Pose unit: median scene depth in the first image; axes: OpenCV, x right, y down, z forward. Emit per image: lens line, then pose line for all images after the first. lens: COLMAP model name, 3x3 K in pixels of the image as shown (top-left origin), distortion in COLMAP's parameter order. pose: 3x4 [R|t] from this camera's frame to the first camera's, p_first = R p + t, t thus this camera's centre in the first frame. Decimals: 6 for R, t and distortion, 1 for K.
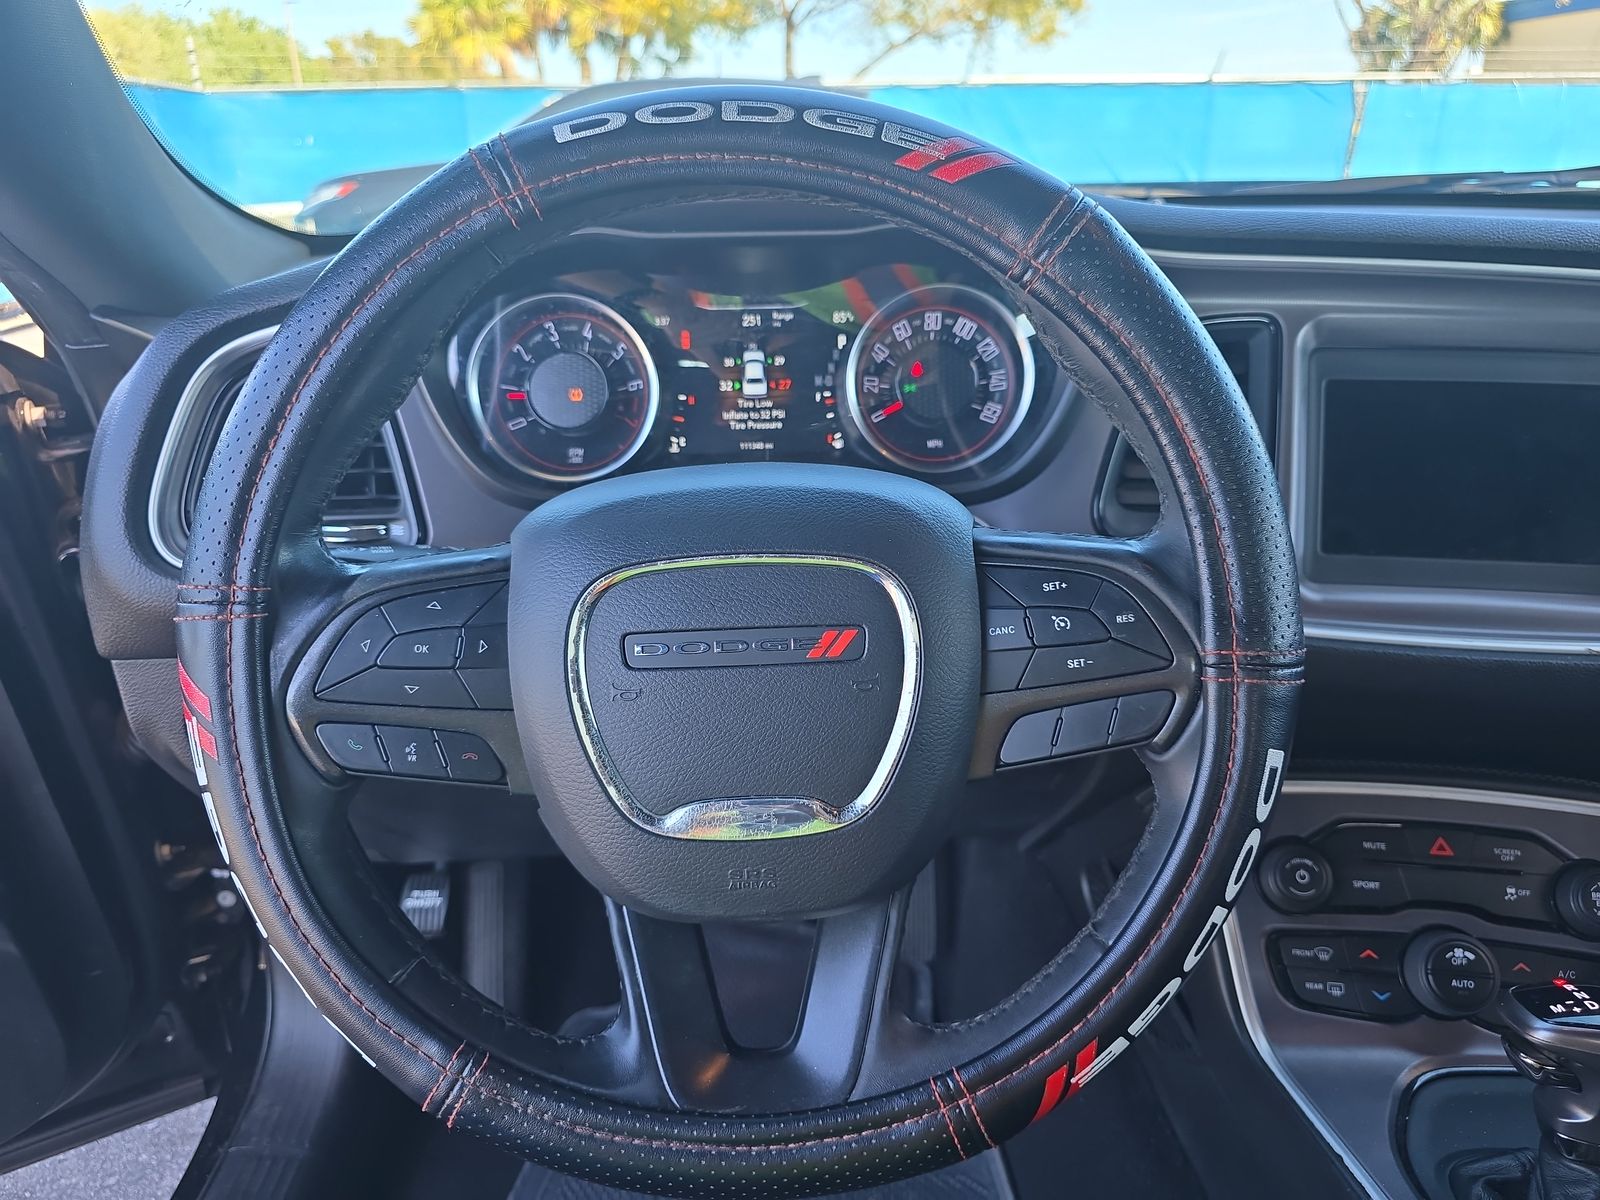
lens RADIAL K [[1087.2, 0, 809.6], [0, 1087.2, 615.6], [0, 0, 1]] dist [0.008294, -0.016904]
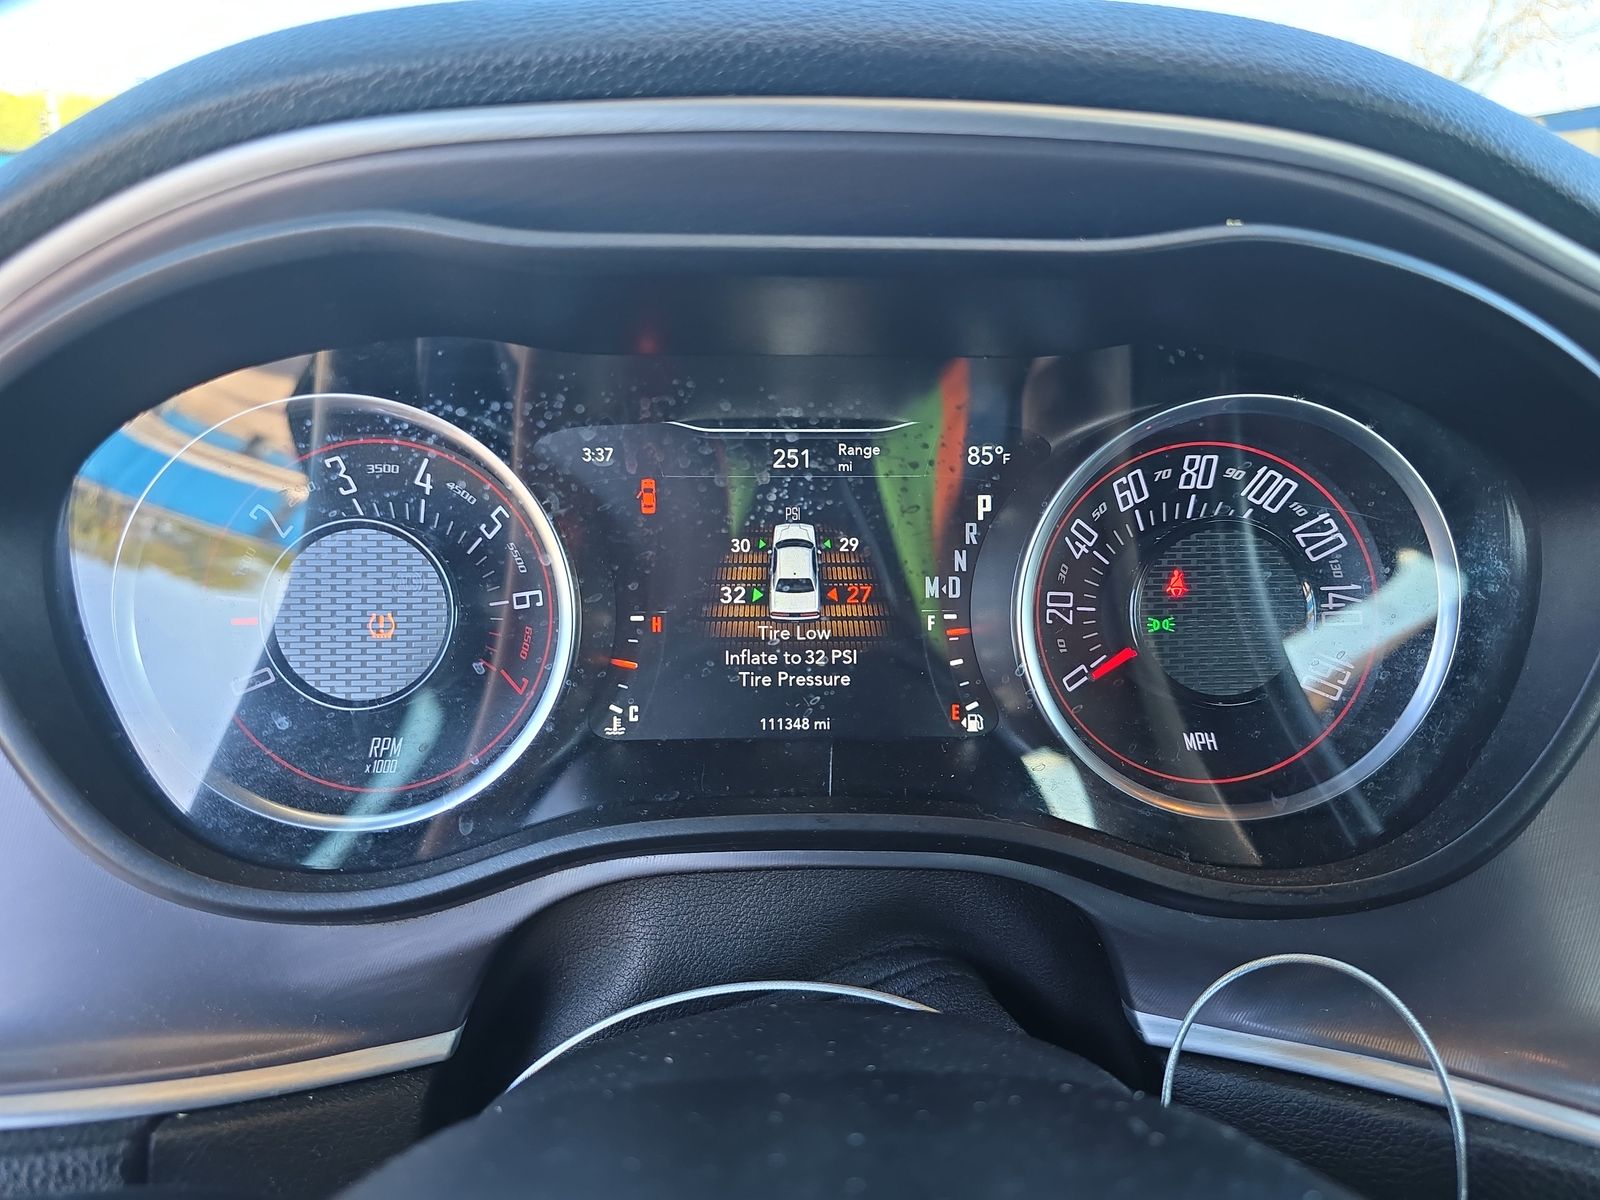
lens RADIAL K [[1087.2, 0, 806.4], [0, 1087.2, 585.7], [0, 0, 1]] dist [0.008294, -0.016904]
pose [[0.999649, 0.023148, 0.012861, -0.052019], [-0.021553, 0.993396, -0.112691, -0.165015], [-0.015385, 0.112374, 0.993547, 0.545167]]
